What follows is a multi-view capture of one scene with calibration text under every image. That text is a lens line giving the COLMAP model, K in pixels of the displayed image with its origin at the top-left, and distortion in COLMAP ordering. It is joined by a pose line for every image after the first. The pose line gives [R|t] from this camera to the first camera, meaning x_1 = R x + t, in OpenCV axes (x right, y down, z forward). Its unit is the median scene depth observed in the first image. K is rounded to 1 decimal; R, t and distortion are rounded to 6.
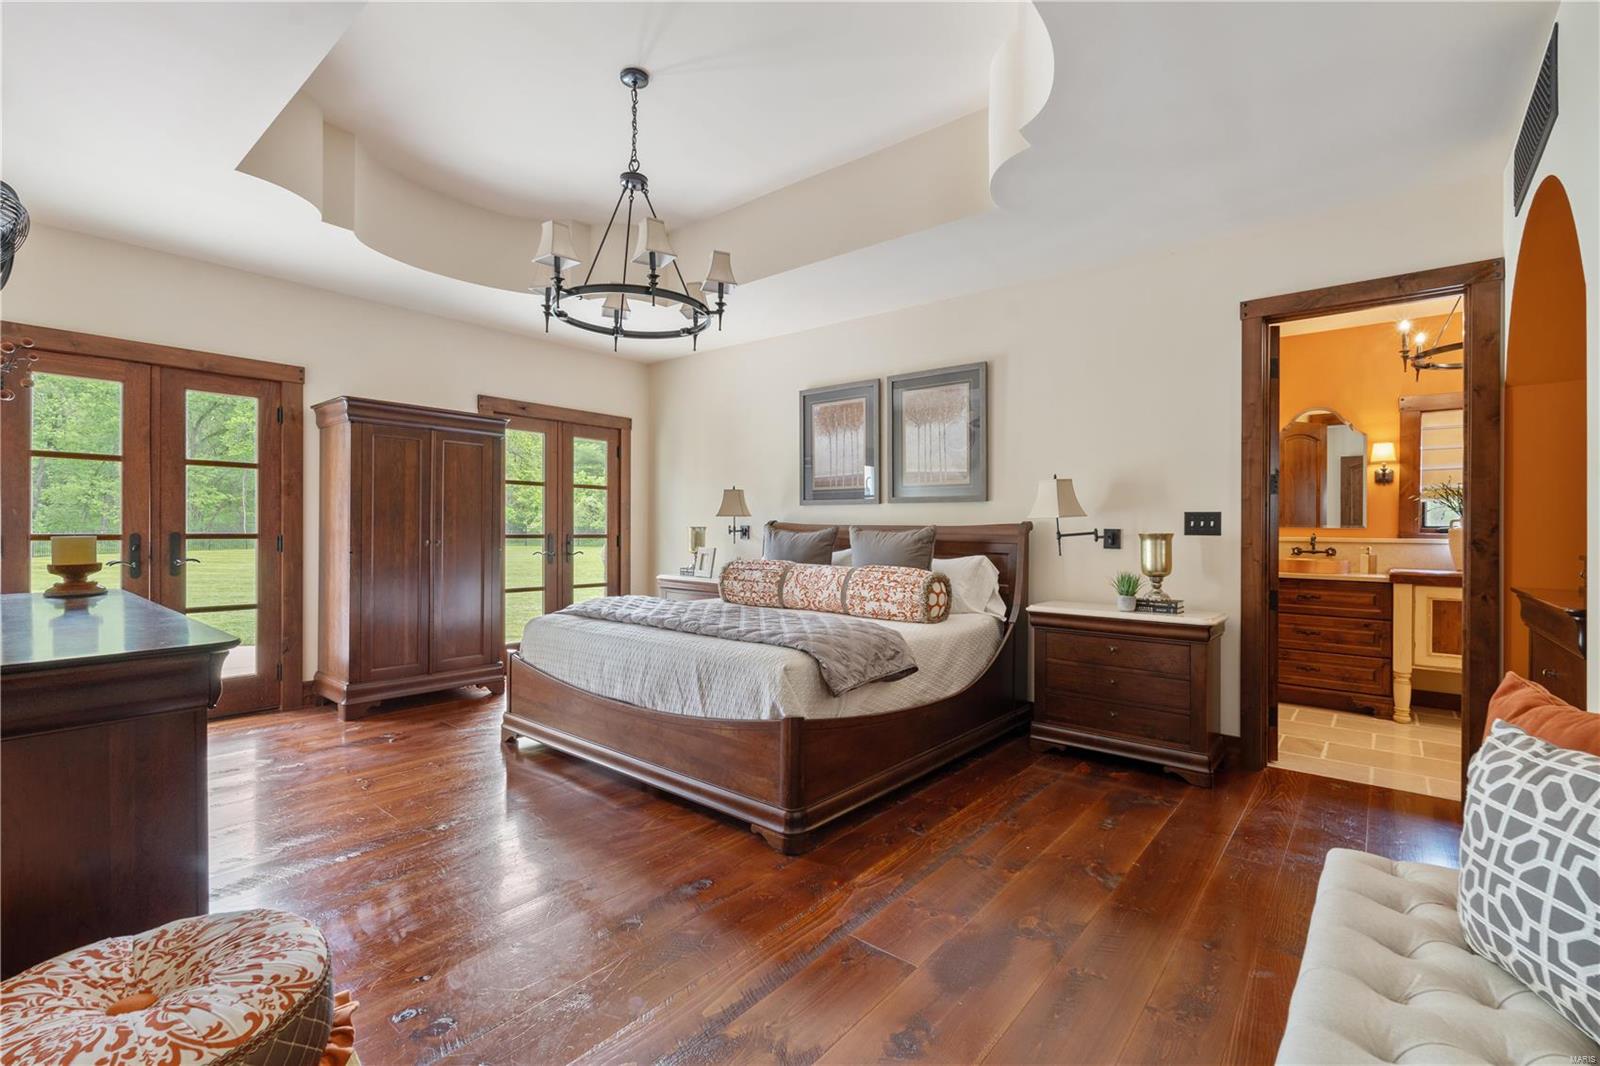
lens RADIAL K [[701.9, 0, 790.1], [0, 701.9, 532.1], [0, 0, 1]] dist [-0.010236, 0.003469]
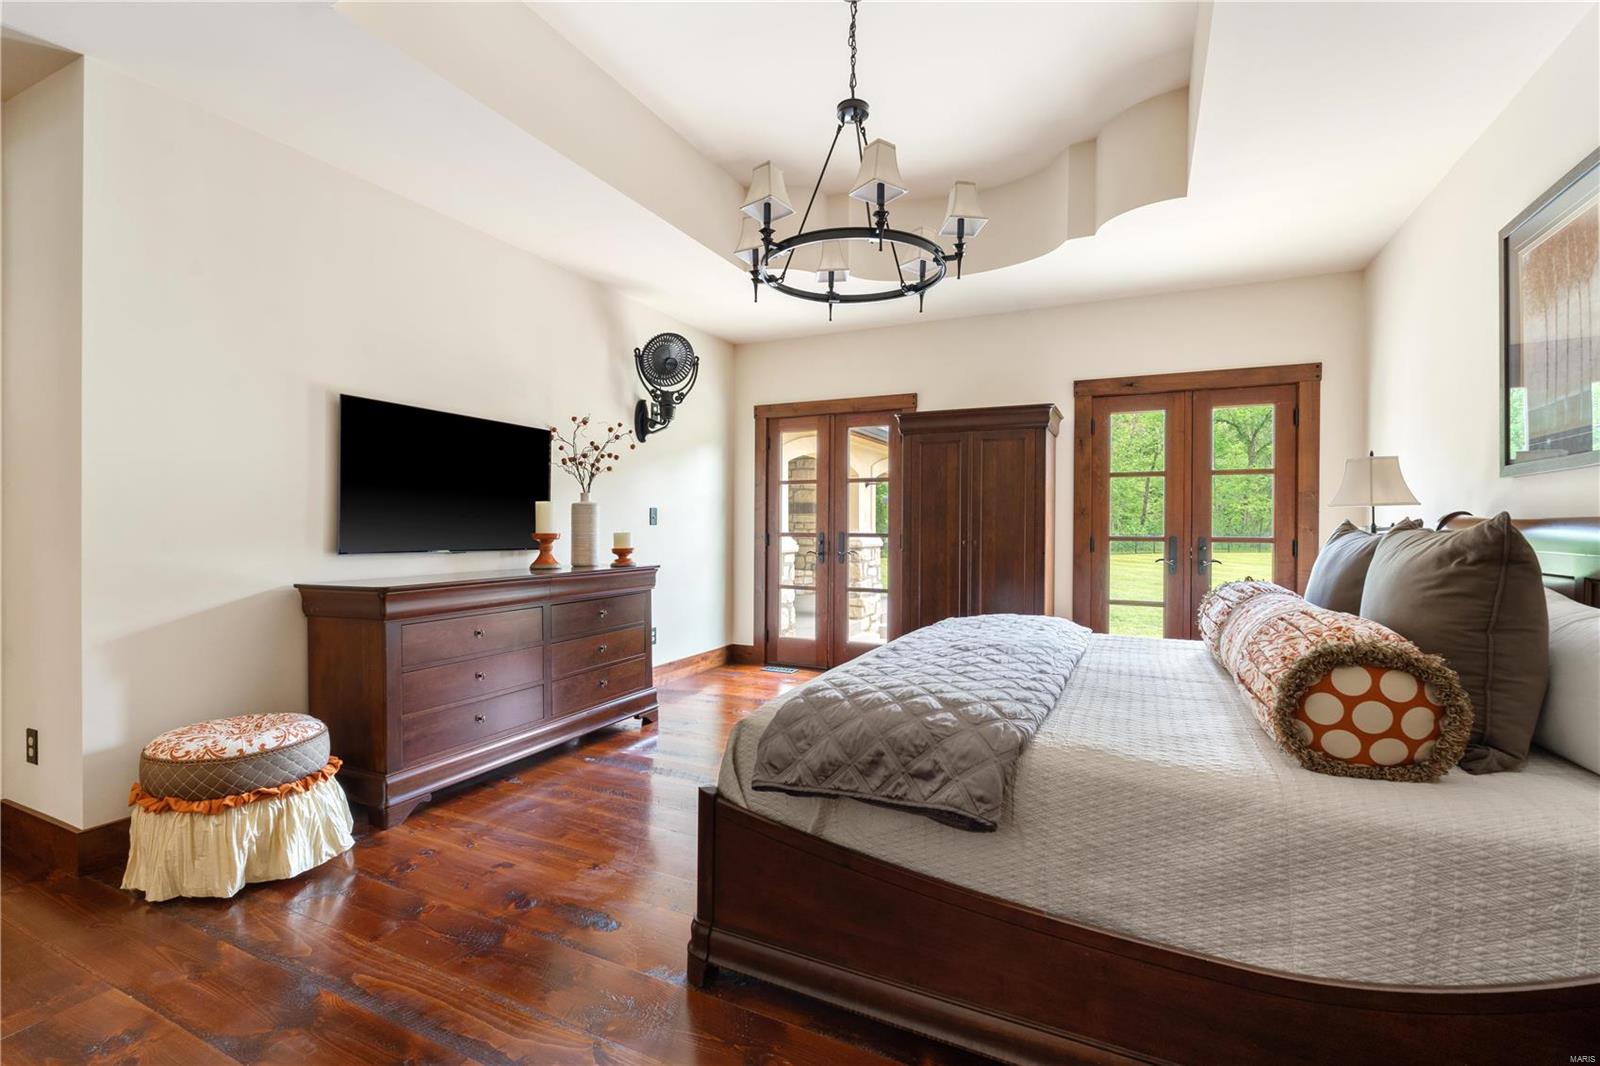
lens RADIAL K [[701.9, 0, 794.7], [0, 701.9, 529.1], [0, 0, 1]] dist [-0.010236, 0.003469]
pose [[0.246709, -0.003755, -0.969082, 0.325322], [-0.007170, 0.999958, -0.005700, 0.001811], [0.969063, 0.008355, 0.246672, 0.410991]]
